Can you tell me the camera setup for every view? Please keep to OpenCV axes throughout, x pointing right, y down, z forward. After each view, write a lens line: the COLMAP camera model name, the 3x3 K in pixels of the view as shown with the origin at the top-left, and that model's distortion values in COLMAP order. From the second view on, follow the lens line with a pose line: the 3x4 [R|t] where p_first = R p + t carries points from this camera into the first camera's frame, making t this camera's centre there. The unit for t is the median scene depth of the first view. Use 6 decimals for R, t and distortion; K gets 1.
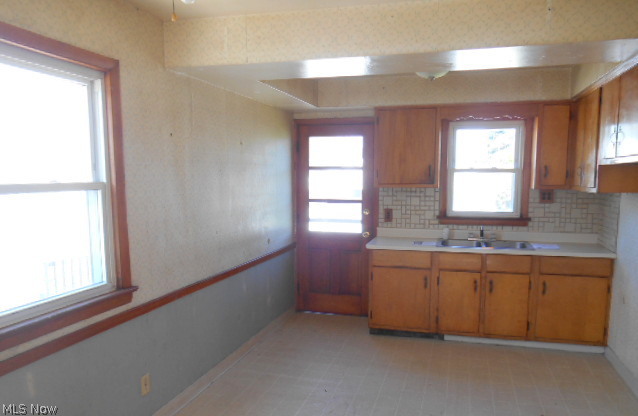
lens RADIAL K [[496.1, 0, 320.2], [0, 496.1, 236.1], [0, 0, 1]] dist [-0.002553, 0.001639]
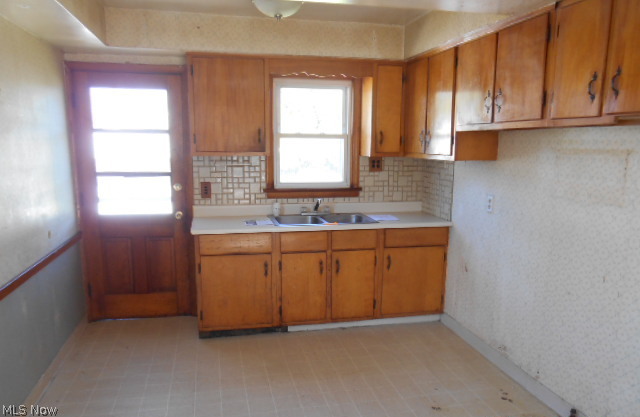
lens RADIAL K [[503.0, 0, 318.5], [0, 503.0, 237.1], [0, 0, 1]] dist [-0.003546, 0.006681]
pose [[0.885545, -0.081222, 0.457397, -0.091507], [0.050897, 0.995633, 0.078258, -0.022532], [-0.461756, -0.046021, 0.885812, 0.194782]]
